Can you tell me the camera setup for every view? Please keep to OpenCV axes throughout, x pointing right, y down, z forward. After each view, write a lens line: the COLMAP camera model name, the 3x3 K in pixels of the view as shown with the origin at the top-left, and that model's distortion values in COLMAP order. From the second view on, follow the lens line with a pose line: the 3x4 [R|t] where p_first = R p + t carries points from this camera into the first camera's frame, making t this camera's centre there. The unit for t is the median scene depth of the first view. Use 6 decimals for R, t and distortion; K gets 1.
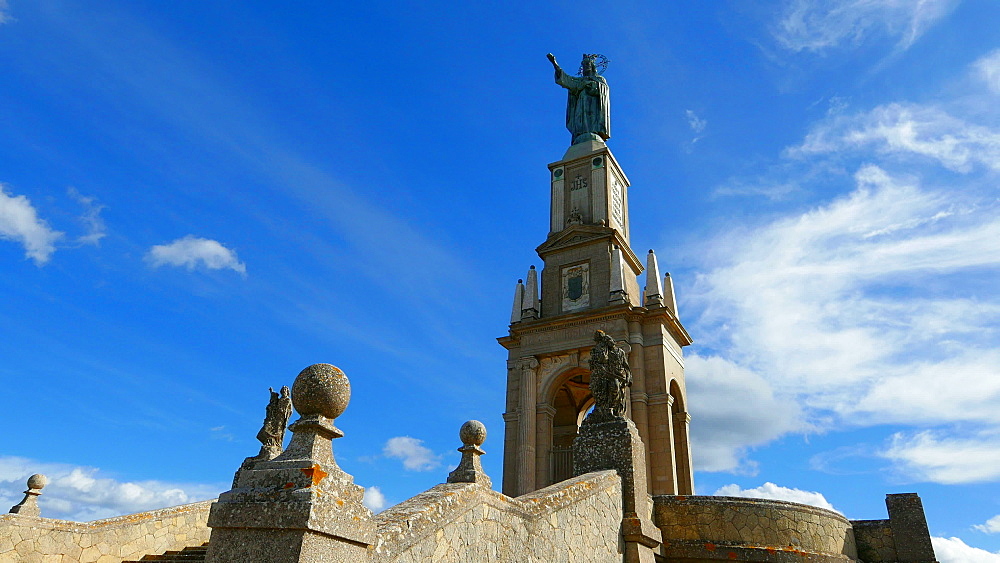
lens RADIAL K [[688.4, 0, 500.0], [0, 688.4, 281.5], [0, 0, 1]] dist [-0.004328, -0.002689]
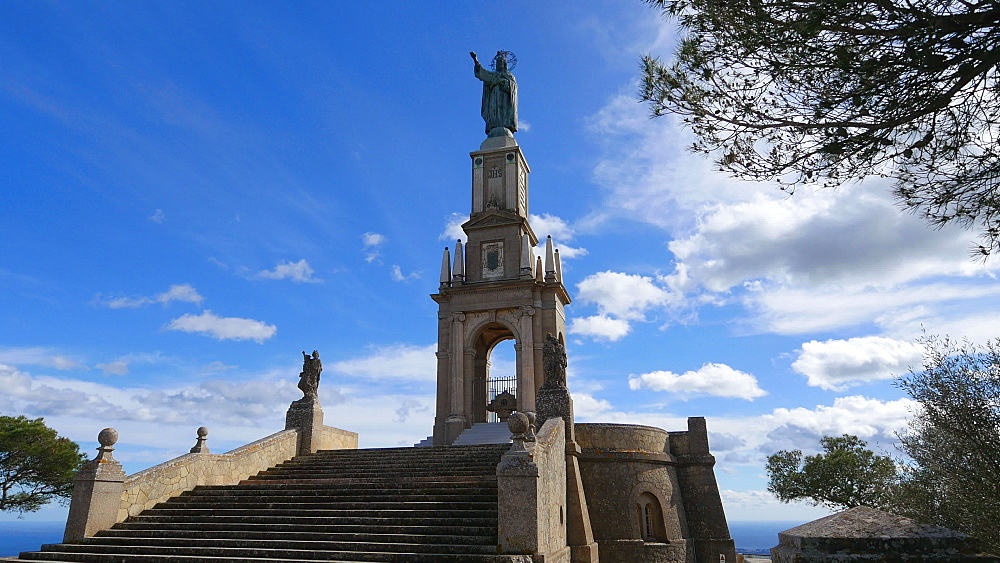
lens RADIAL K [[792.8, 0, 496.2], [0, 792.8, 277.2], [0, 0, 1]] dist [0.006676, -0.003052]
pose [[0.958658, 0.020299, 0.283837, -0.316830], [-0.077800, 0.978146, 0.192817, -0.253622], [-0.273720, -0.206928, 0.939286, -0.449125]]
